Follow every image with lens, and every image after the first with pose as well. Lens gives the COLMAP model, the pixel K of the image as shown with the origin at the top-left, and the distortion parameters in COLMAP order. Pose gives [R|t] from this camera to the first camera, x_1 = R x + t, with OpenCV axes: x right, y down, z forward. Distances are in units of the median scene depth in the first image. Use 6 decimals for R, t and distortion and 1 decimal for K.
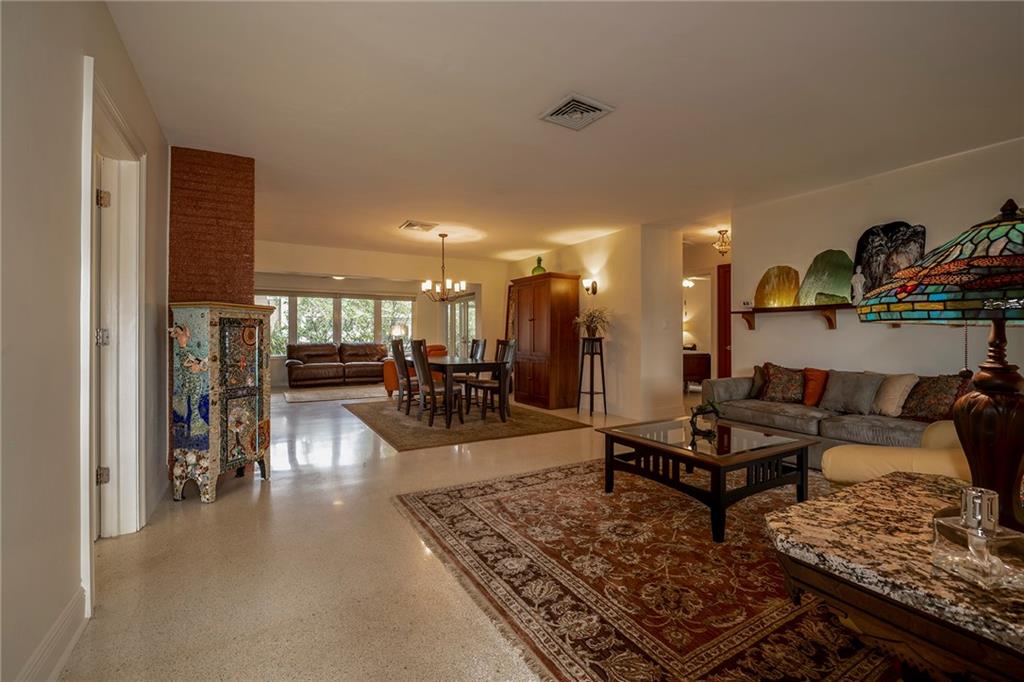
lens RADIAL K [[439.8, 0, 510.4], [0, 439.8, 337.0], [0, 0, 1]] dist [-0.017354, 0.002793]
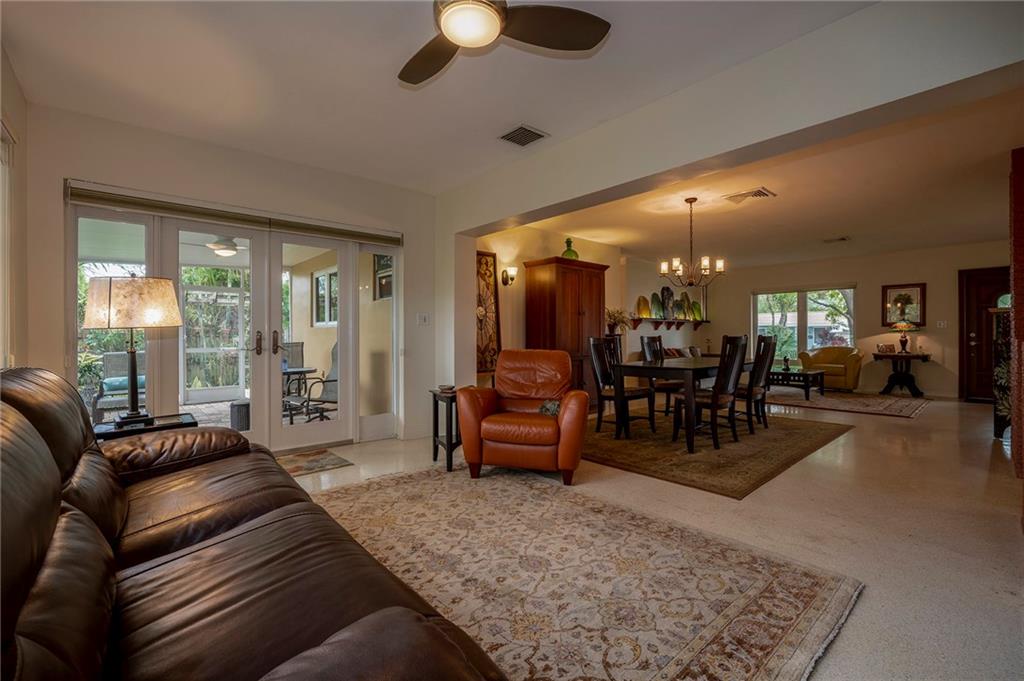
lens RADIAL K [[439.8, 0, 507.8], [0, 439.8, 335.6], [0, 0, 1]] dist [-0.017354, 0.002793]
pose [[-0.195787, 0.001325, 0.980646, -1.213327], [0.006057, 0.999982, -0.000142, 0.004534], [-0.980628, 0.005912, -0.195791, 2.120475]]
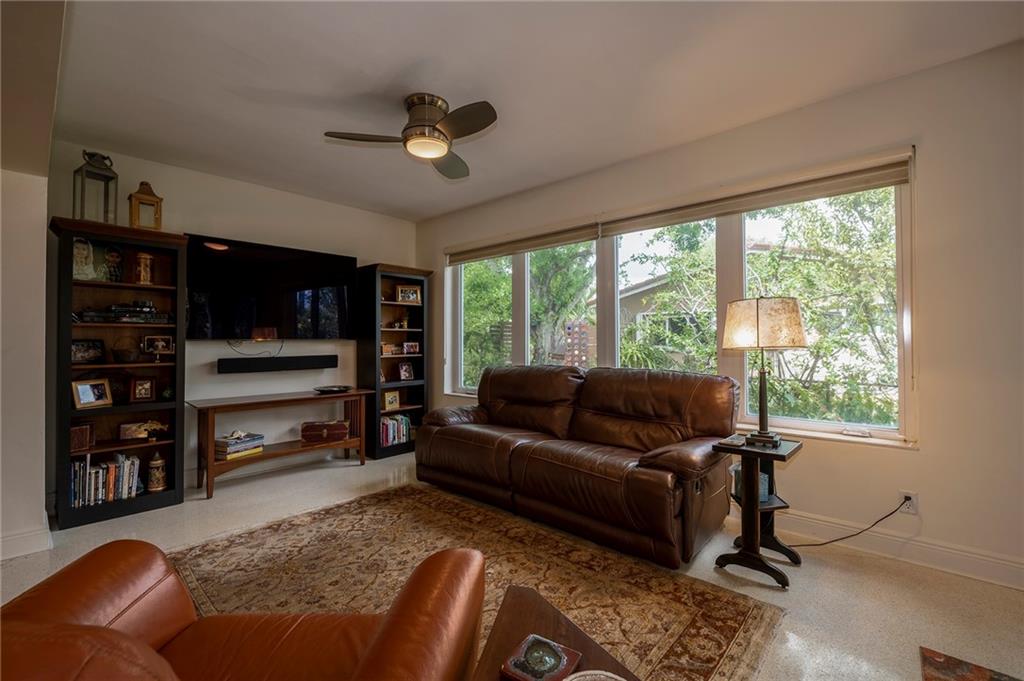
lens RADIAL K [[439.8, 0, 507.4], [0, 439.8, 334.9], [0, 0, 1]] dist [-0.017354, 0.002793]
pose [[0.301624, -0.015323, -0.953304, -0.209826], [0.003347, 0.999882, -0.015013, -0.017431], [0.953421, 0.001338, 0.301640, 1.997377]]
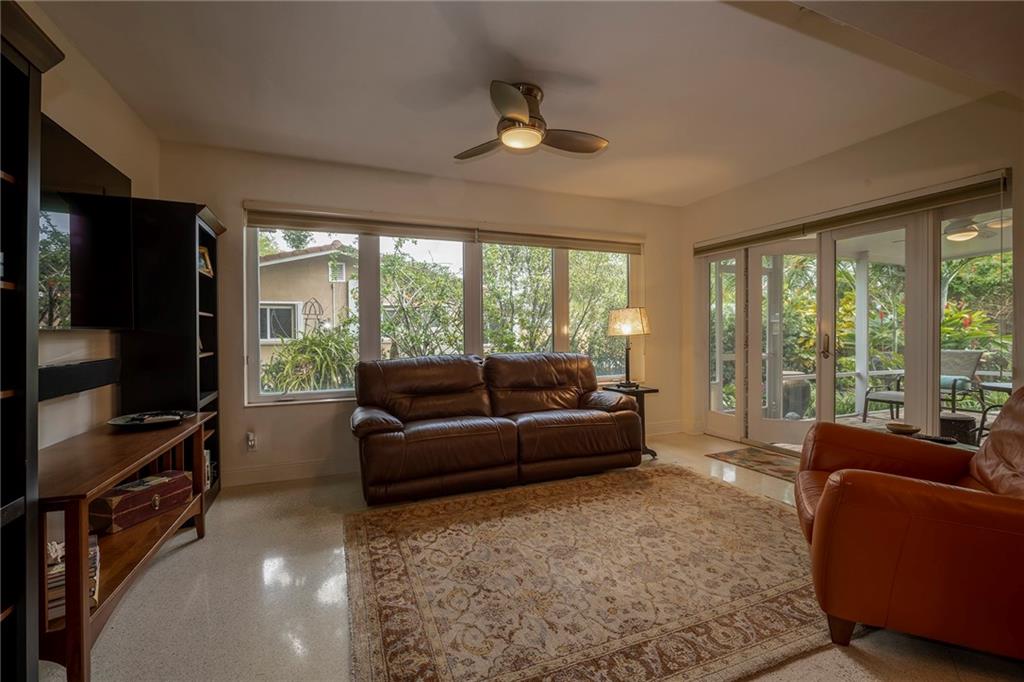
lens RADIAL K [[439.8, 0, 508.5], [0, 439.8, 335.8], [0, 0, 1]] dist [-0.017354, 0.002793]
pose [[0.990199, -0.005085, -0.139573, -0.745862], [0.006311, 0.999945, 0.008342, -0.016250], [0.139523, -0.009141, 0.990177, 1.471382]]
